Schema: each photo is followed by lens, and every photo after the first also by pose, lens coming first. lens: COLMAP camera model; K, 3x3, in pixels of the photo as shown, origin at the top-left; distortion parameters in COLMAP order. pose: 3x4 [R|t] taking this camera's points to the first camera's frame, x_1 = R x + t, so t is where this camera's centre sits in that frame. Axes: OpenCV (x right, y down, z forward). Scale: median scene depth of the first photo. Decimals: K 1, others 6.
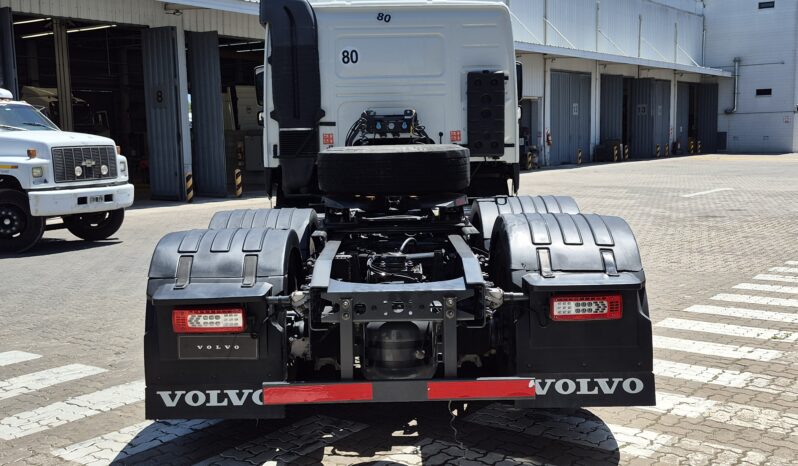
lens RADIAL K [[947.0, 0, 399.8], [0, 947.0, 229.3], [0, 0, 1]] dist [0.033531, 0.000000]
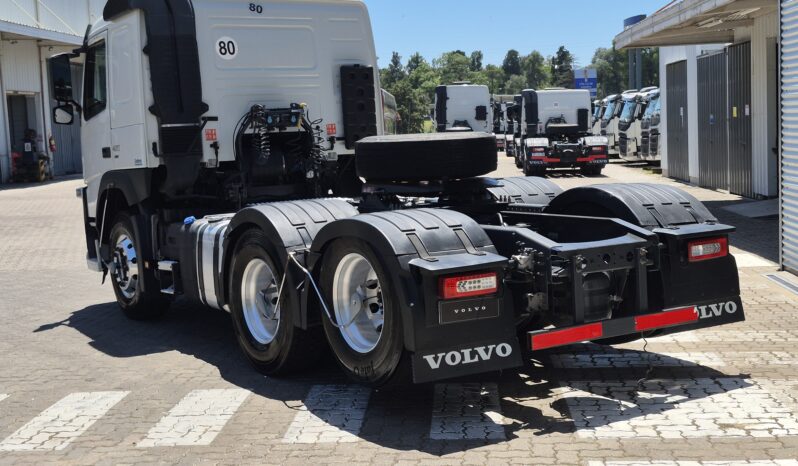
lens RADIAL K [[1086.9, 0, 397.1], [0, 1086.9, 234.0], [0, 0, 1]] dist [0.177996, 0.000000]
pose [[0.861651, -0.072631, 0.502277, -0.490638], [0.078350, 0.996878, 0.009744, 0.008390], [-0.501417, 0.030957, 0.864652, -0.040893]]
